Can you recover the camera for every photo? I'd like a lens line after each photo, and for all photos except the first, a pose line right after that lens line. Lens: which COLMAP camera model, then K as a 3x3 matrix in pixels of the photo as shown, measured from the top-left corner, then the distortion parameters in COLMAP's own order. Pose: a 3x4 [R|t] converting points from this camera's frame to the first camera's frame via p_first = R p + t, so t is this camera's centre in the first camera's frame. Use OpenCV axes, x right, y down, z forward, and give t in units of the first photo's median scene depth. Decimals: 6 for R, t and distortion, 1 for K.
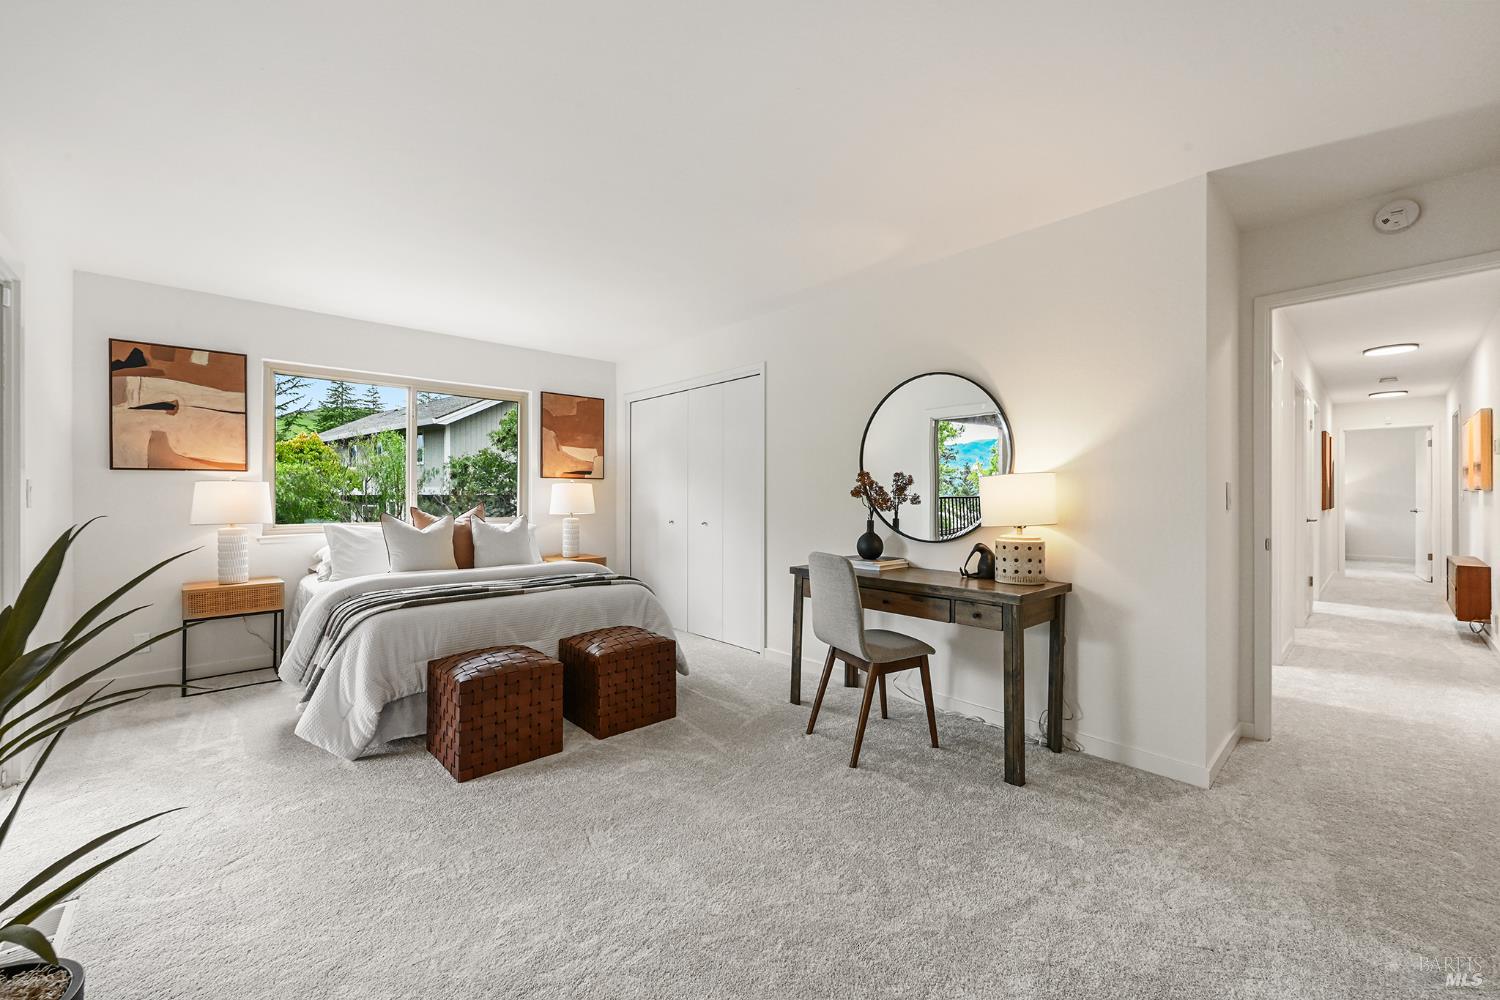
lens RADIAL K [[592.1, 0, 749.0], [0, 592.1, 495.4], [0, 0, 1]] dist [-0.005919, 0.000252]
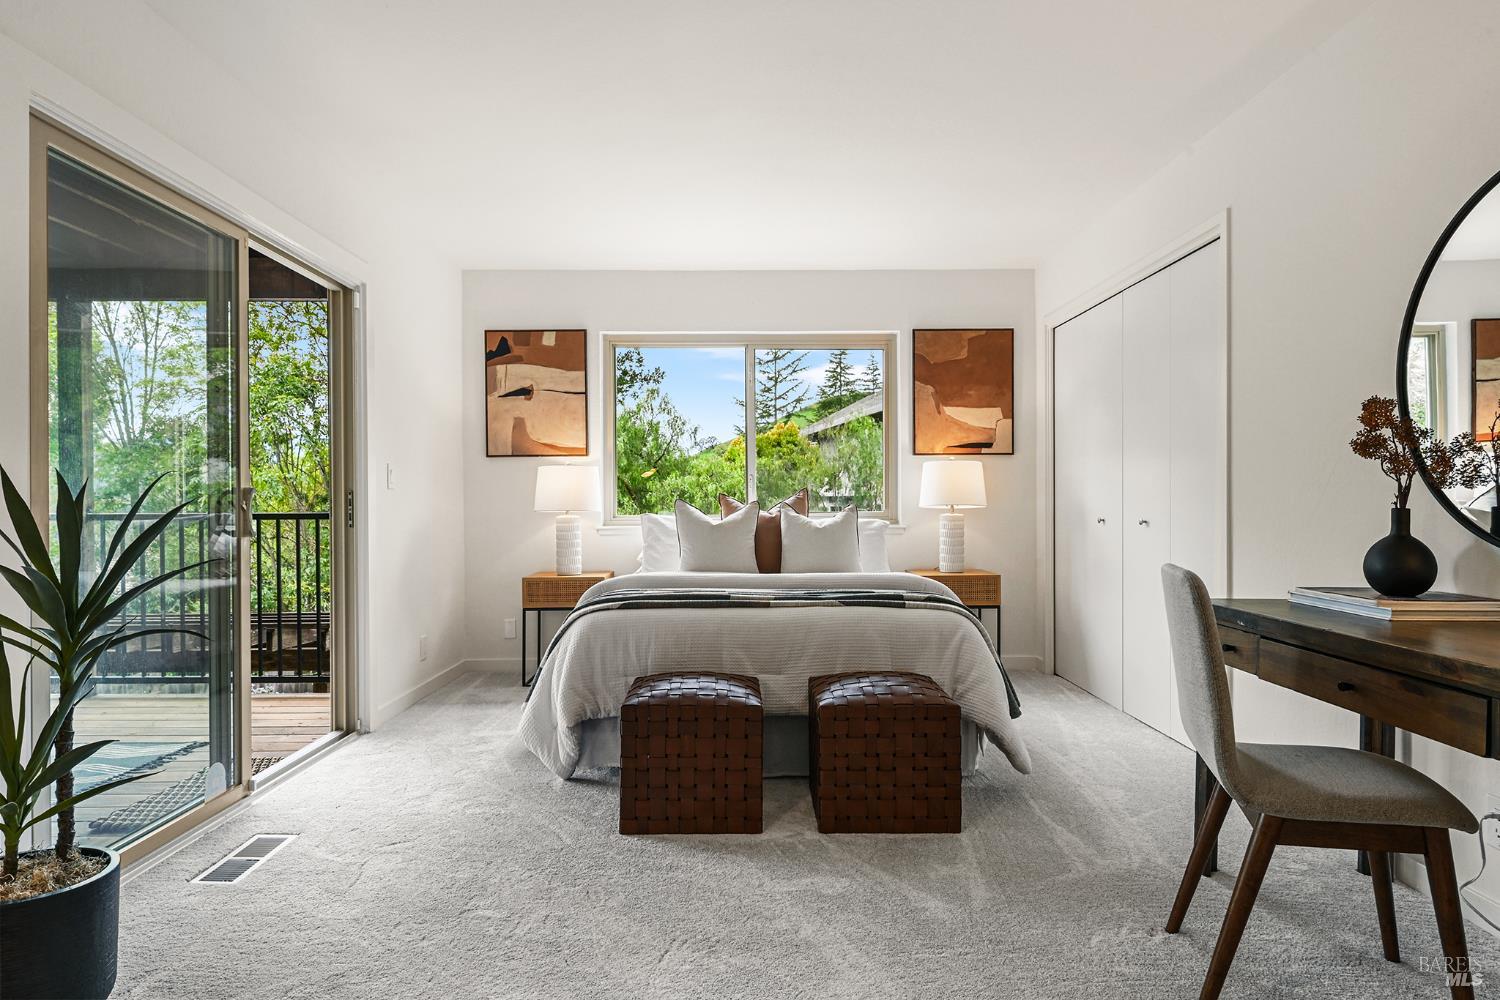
lens RADIAL K [[862.9, 0, 754.1], [0, 862.9, 503.3], [0, 0, 1]] dist [-0.006788, 0.002506]
pose [[0.736640, -0.001255, -0.676284, 0.282567], [0.003724, 0.999991, 0.002201, 0.034935], [0.676275, -0.004139, 0.736638, 0.199404]]
